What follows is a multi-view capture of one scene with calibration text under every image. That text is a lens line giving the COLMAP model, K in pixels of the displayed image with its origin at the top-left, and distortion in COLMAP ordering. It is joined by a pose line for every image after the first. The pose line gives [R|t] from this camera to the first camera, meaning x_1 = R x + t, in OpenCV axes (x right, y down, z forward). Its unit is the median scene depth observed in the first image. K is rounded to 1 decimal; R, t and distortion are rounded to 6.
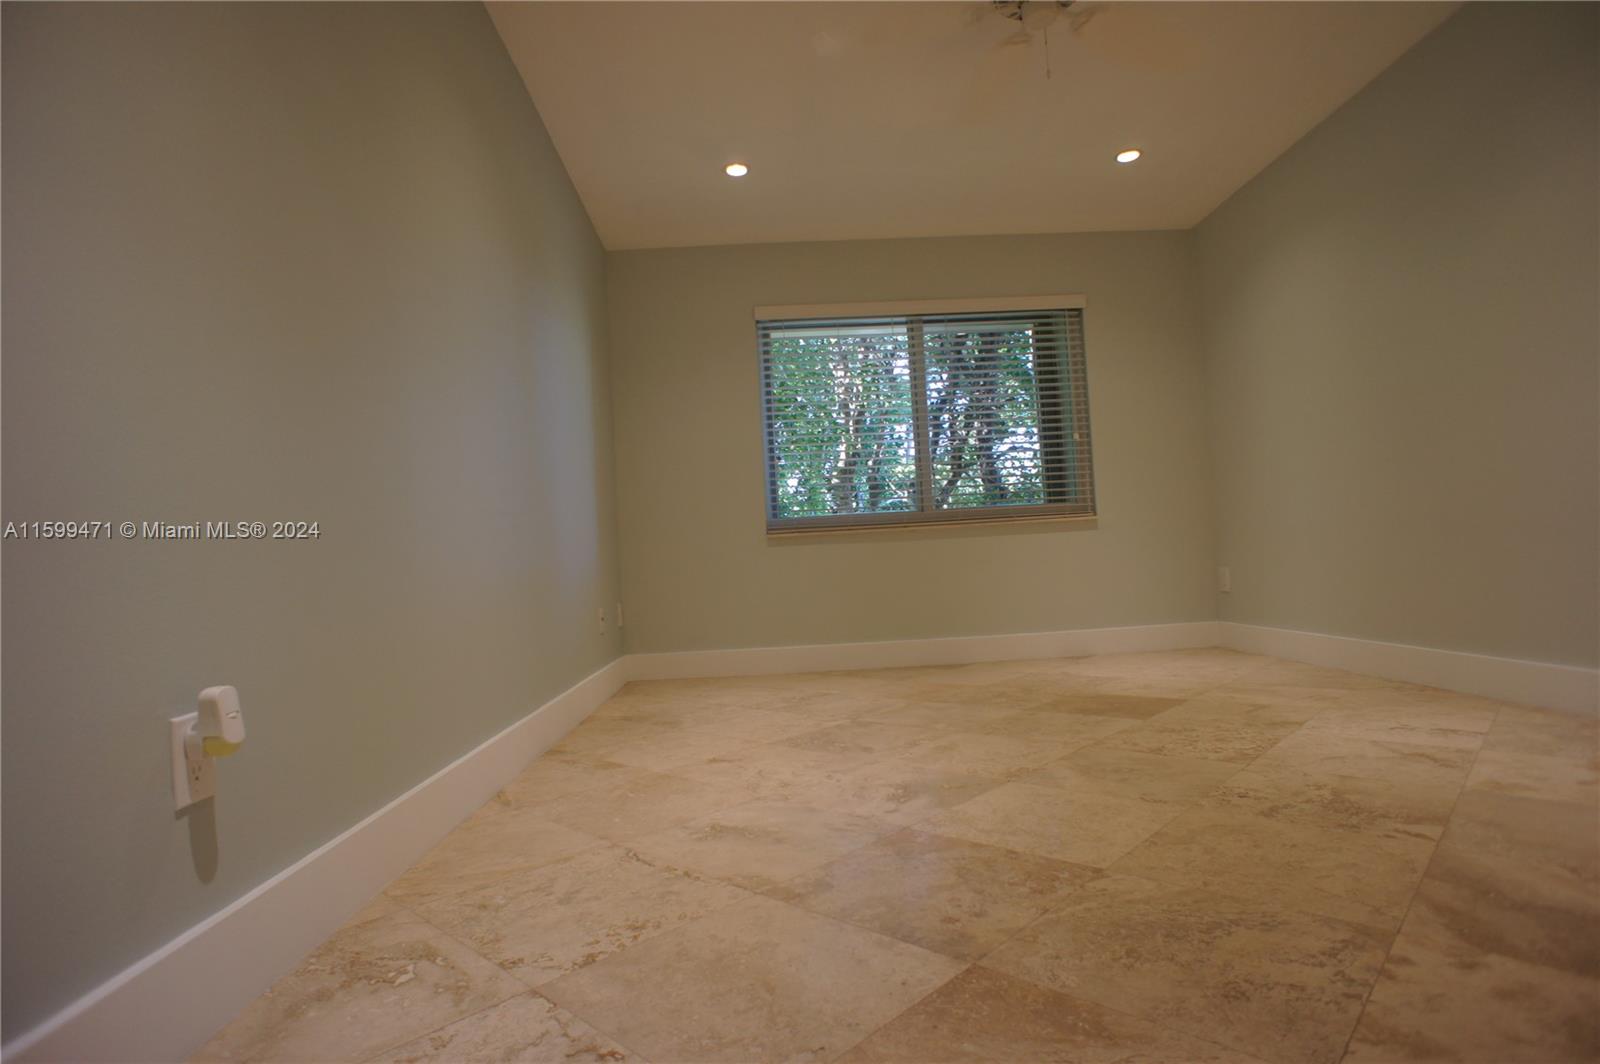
lens RADIAL K [[852.2, 0, 791.3], [0, 852.2, 534.2], [0, 0, 1]] dist [-0.076452, 0.047028]
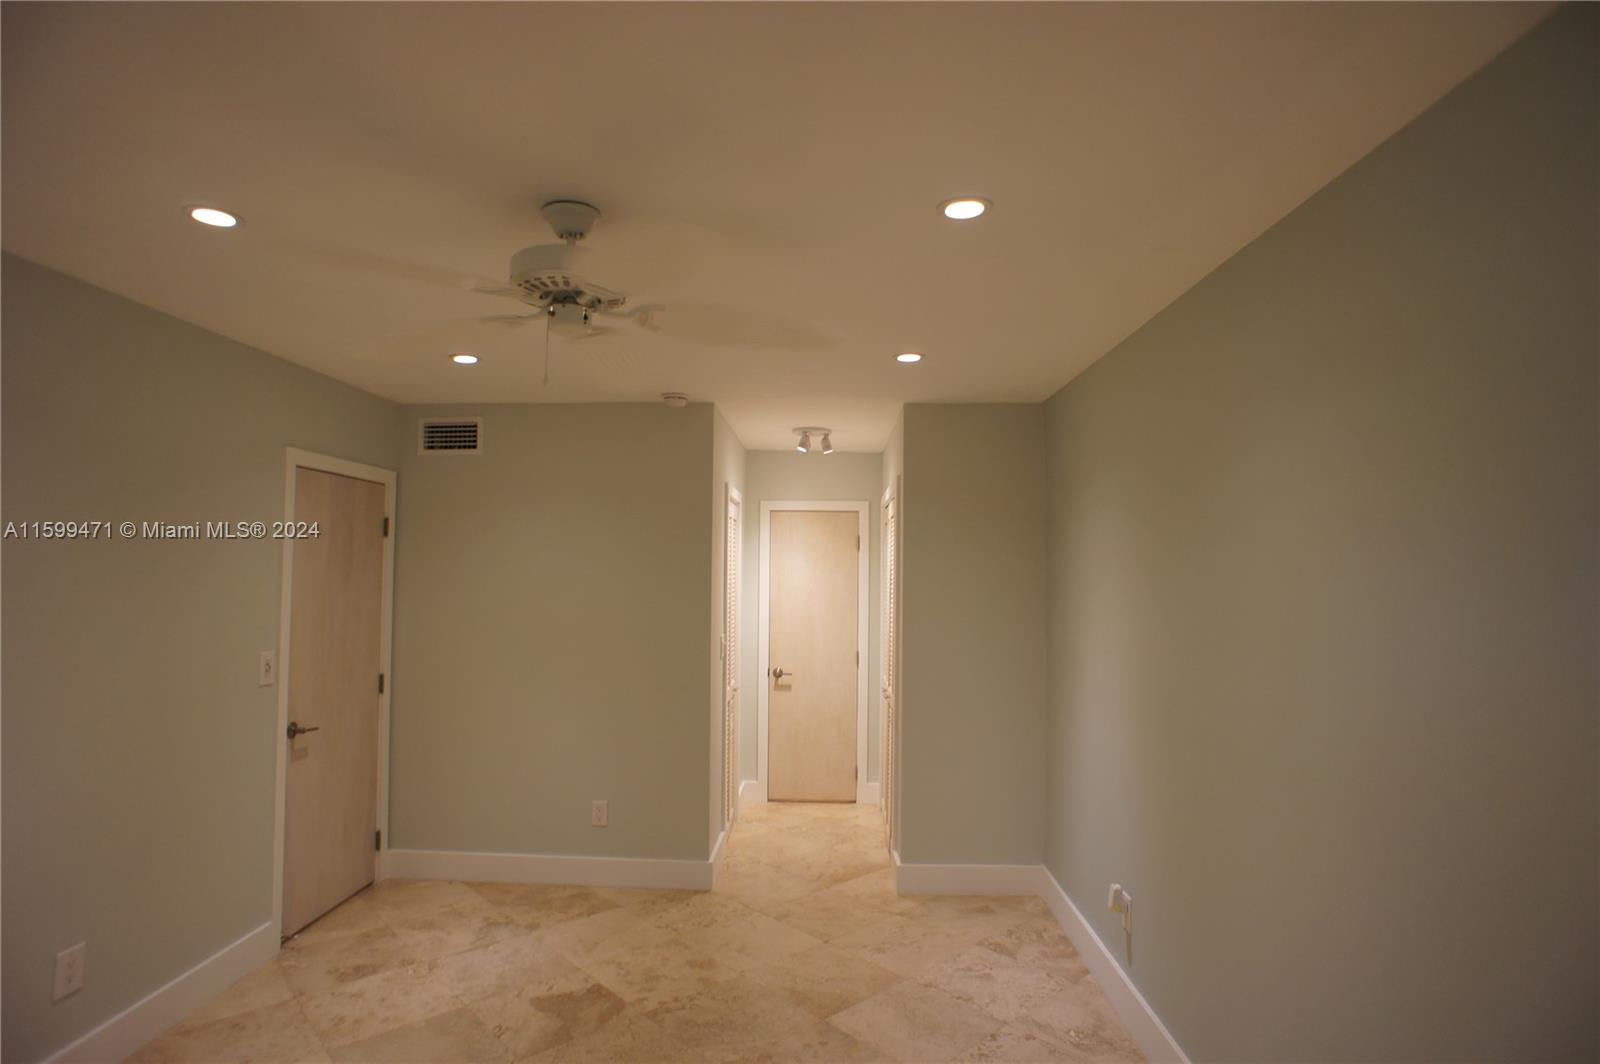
lens RADIAL K [[852.2, 0, 792.0], [0, 852.2, 534.4], [0, 0, 1]] dist [-0.076452, 0.047028]
pose [[-0.996351, 0.048430, 0.070276, 0.052527], [0.042523, 0.995621, -0.083248, -0.503169], [-0.074000, -0.079956, -0.994048, 2.599054]]
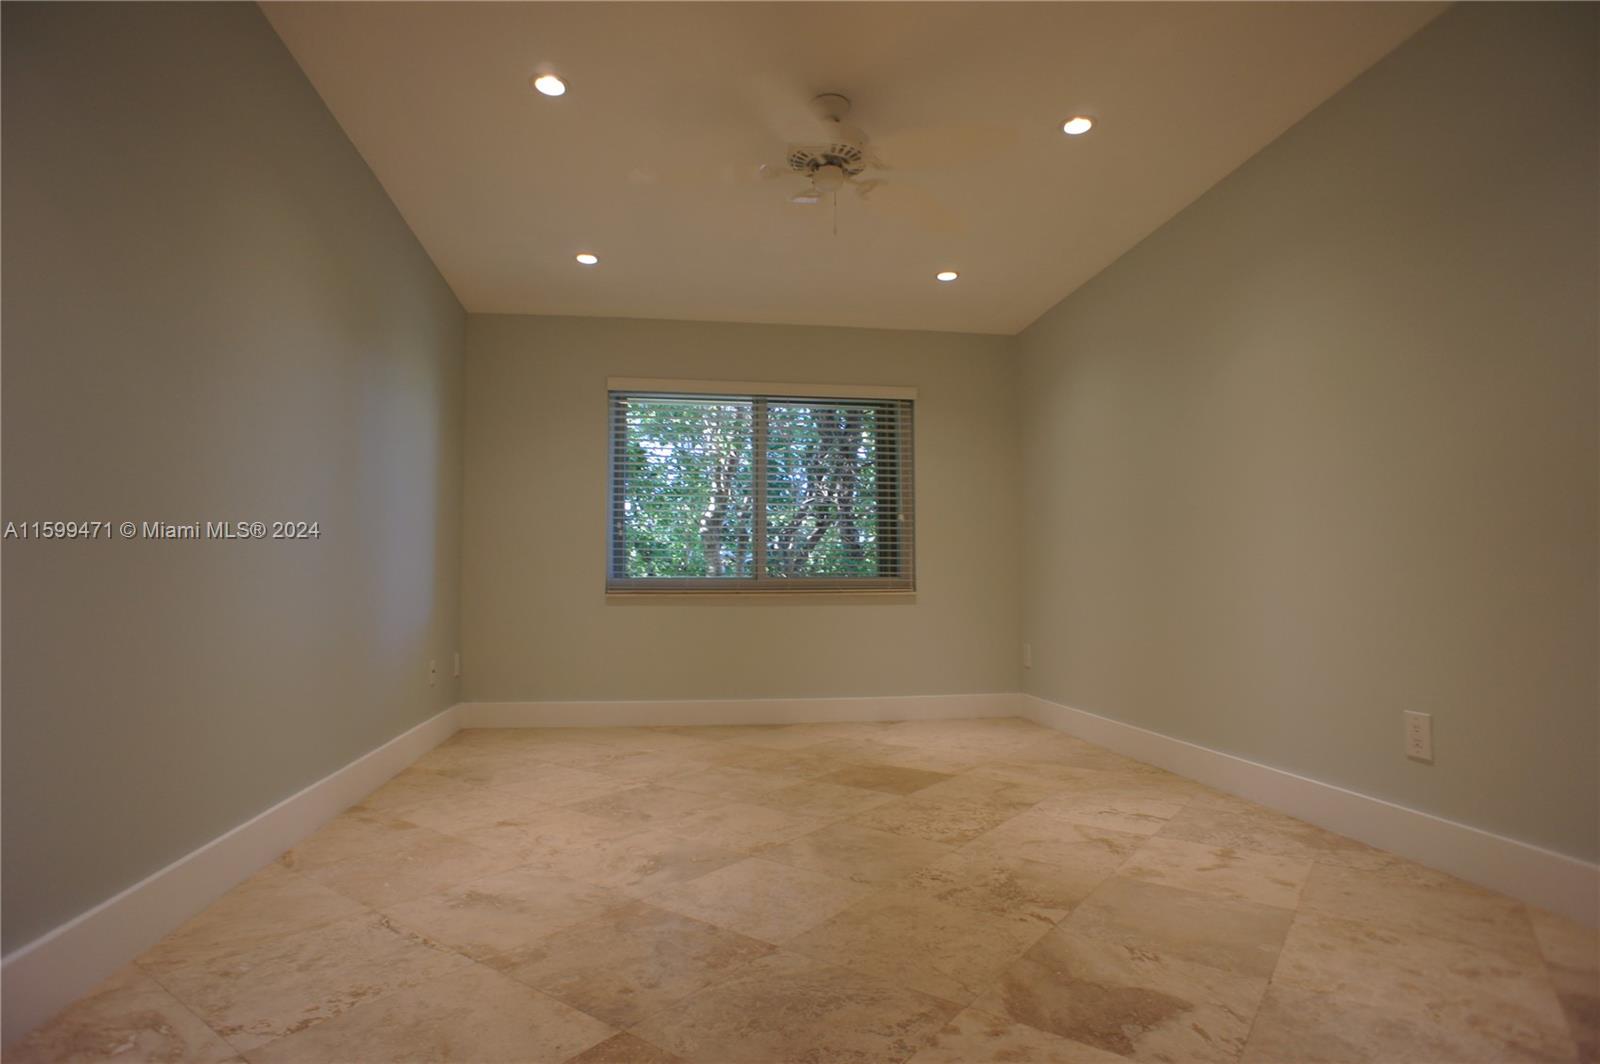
lens RADIAL K [[852.2, 0, 793.4], [0, 852.2, 536.4], [0, 0, 1]] dist [-0.076452, 0.047028]
pose [[0.991367, 0.058875, 0.117158, 0.207953], [-0.055434, 0.997936, -0.032422, -0.138219], [-0.118825, 0.025648, 0.992584, -0.196595]]
